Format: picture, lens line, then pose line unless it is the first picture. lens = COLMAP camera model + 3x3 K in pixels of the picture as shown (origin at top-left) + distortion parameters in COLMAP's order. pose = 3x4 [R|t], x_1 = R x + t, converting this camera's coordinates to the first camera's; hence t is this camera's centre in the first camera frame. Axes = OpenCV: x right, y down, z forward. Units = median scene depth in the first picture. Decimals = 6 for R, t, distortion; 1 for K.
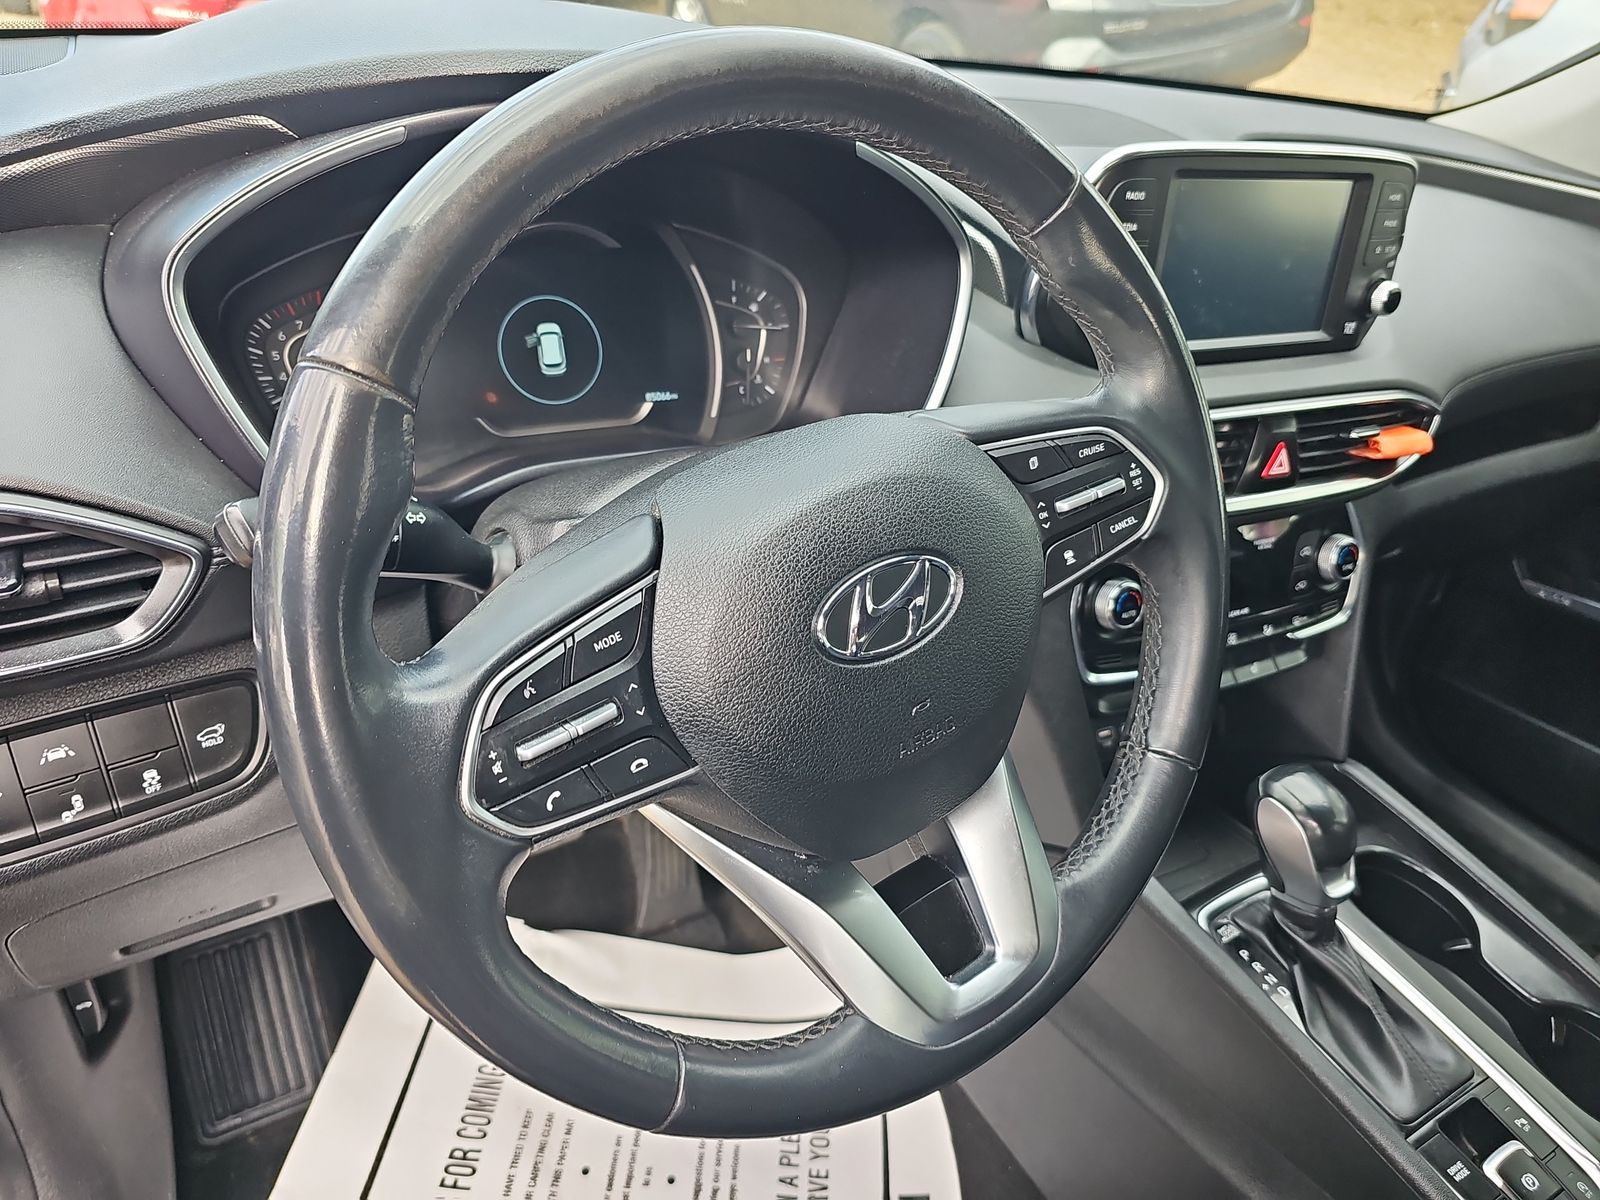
lens RADIAL K [[1057.1, 0, 788.9], [0, 1057.1, 592.0], [0, 0, 1]] dist [0.026257, -0.039018]
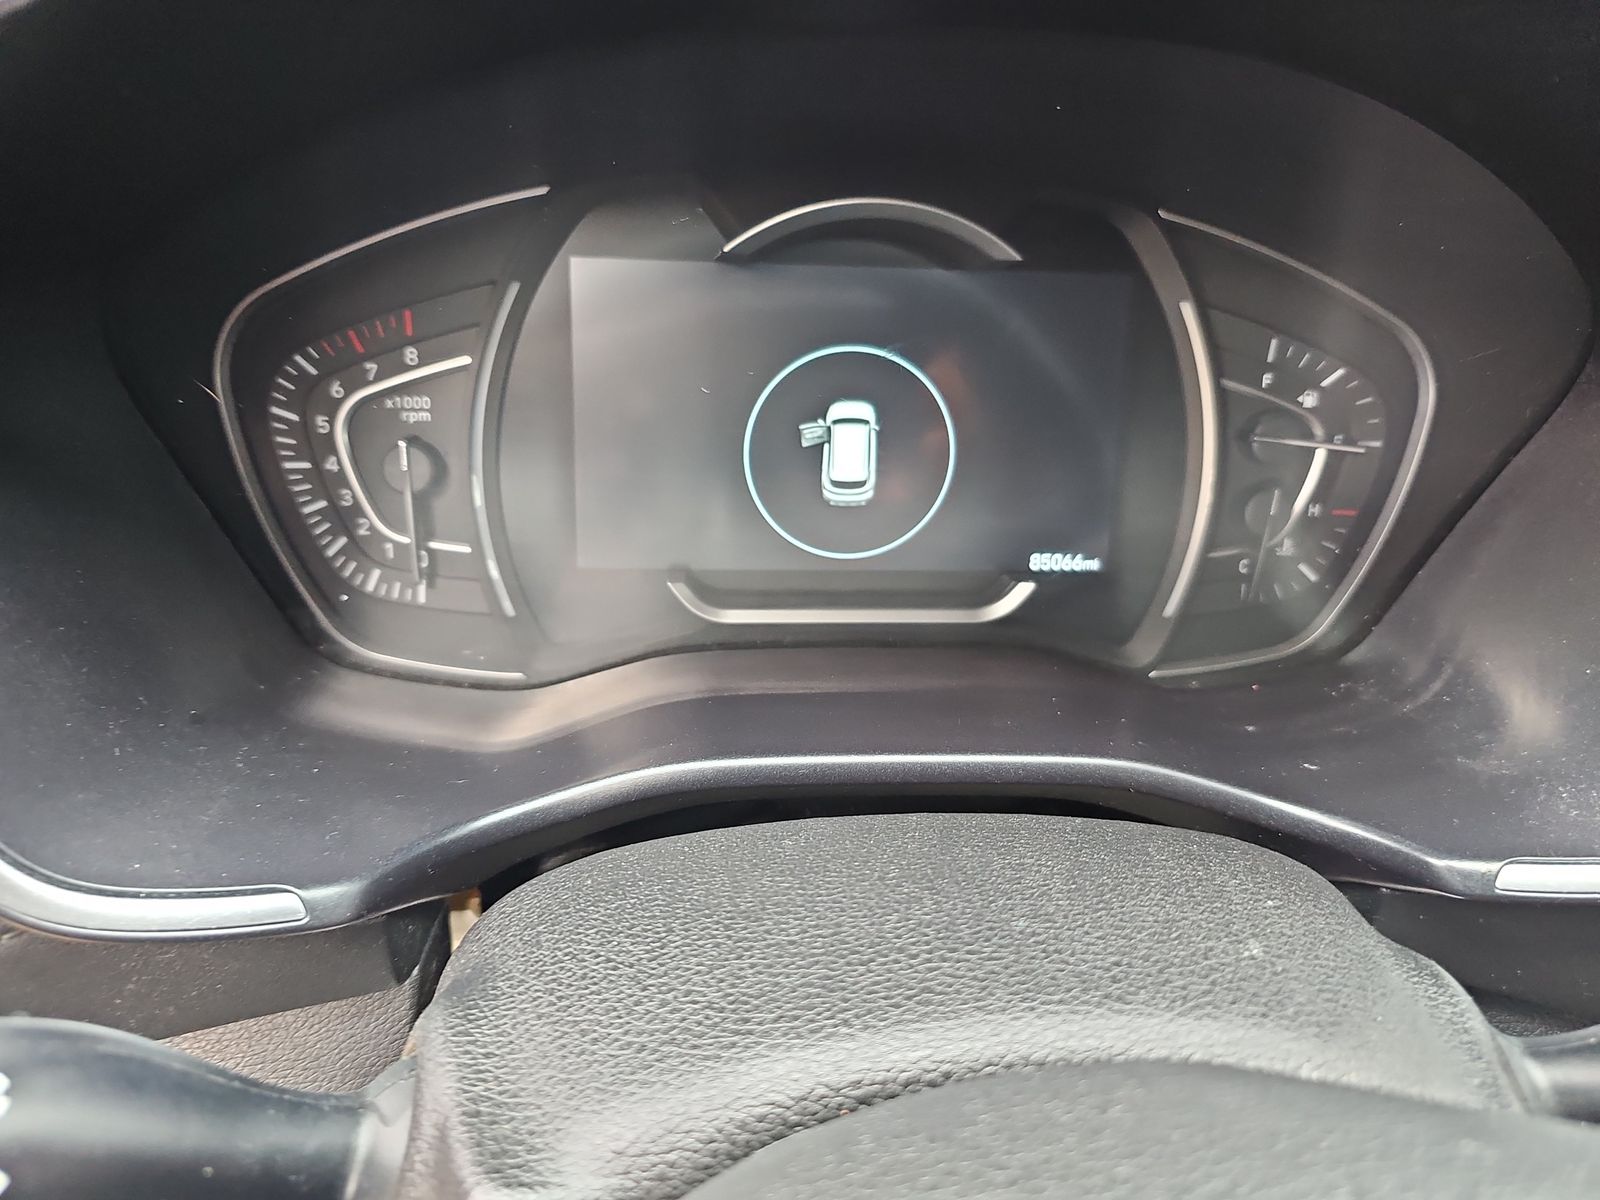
lens RADIAL K [[1054.0, 0, 800.0], [0, 1054.0, 600.0], [0, 0, 1]] dist [0.025134, -0.039764]
pose [[0.894496, 0.195559, -0.402036, -0.032329], [-0.185293, 0.980551, 0.064700, -0.190154], [0.406870, 0.016620, 0.913335, 0.541621]]
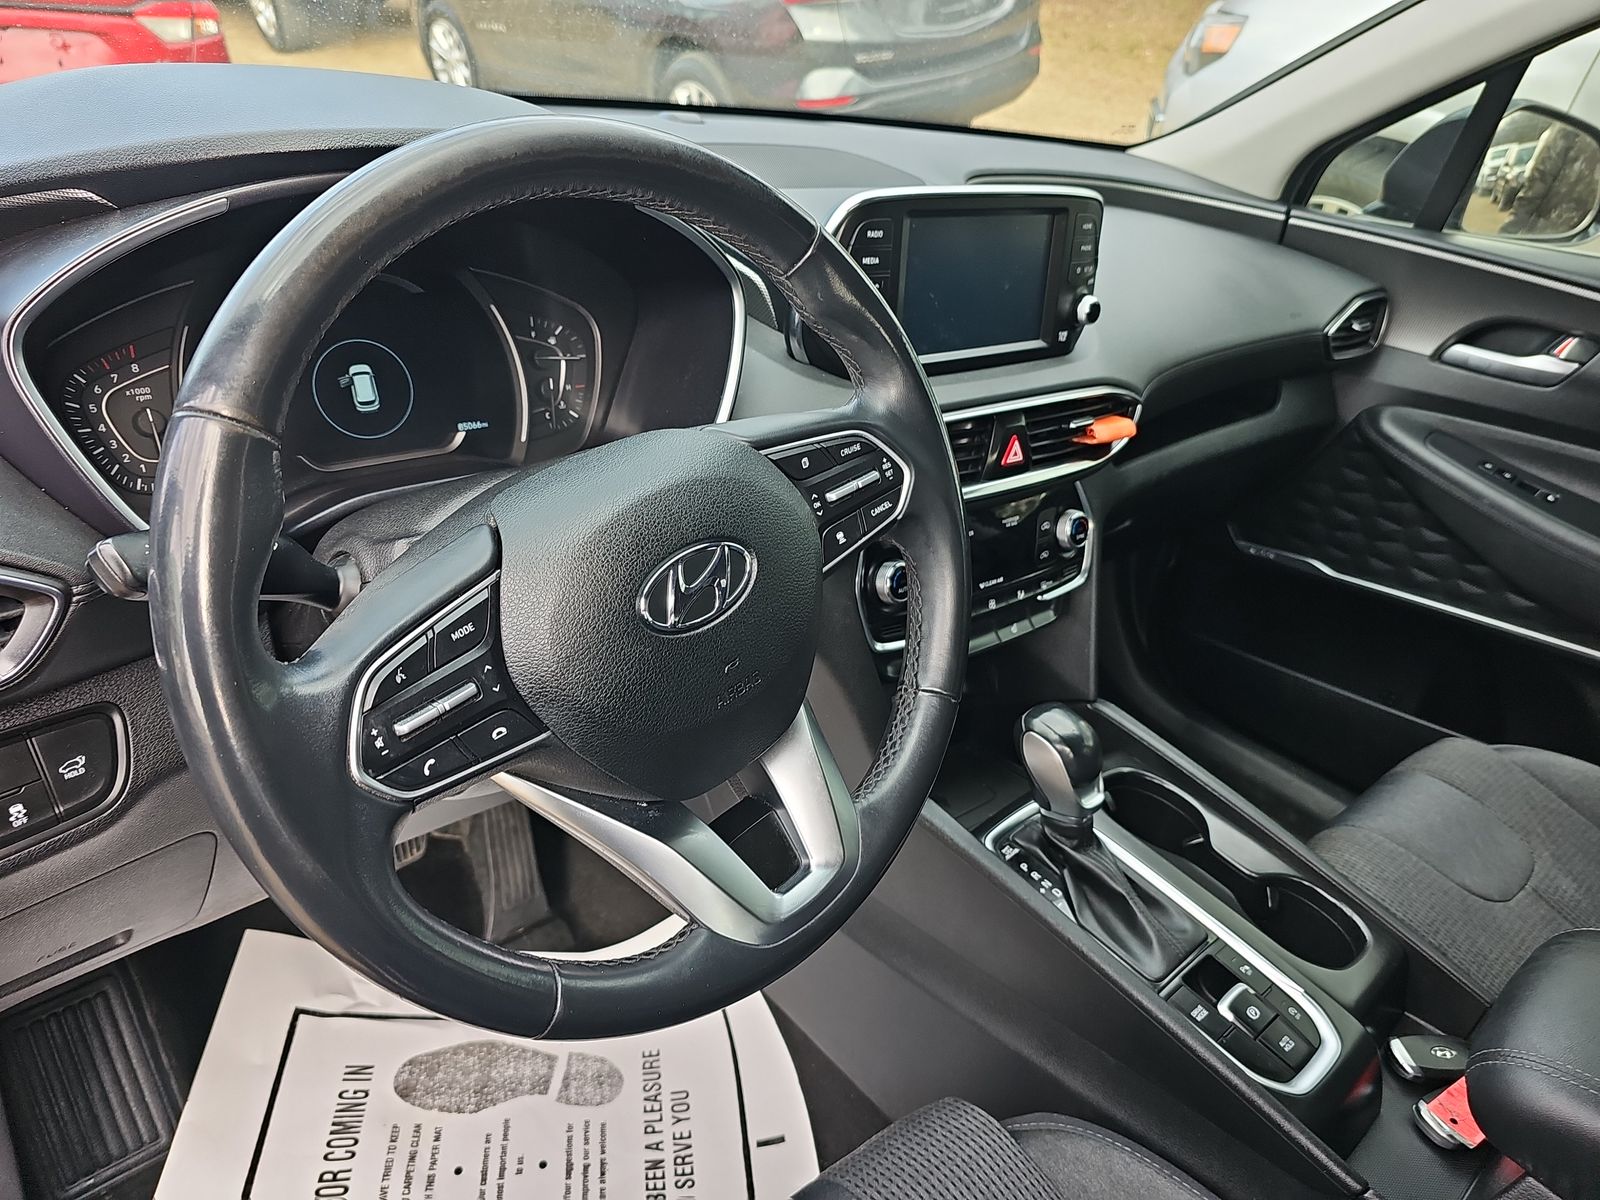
lens RADIAL K [[1054.0, 0, 800.0], [0, 1054.0, 600.0], [0, 0, 1]] dist [0.025134, -0.039764]
pose [[0.978505, -0.088273, 0.186377, -0.010510], [0.090018, 0.995940, -0.000904, 0.026213], [-0.185540, 0.017661, 0.982478, -0.133800]]
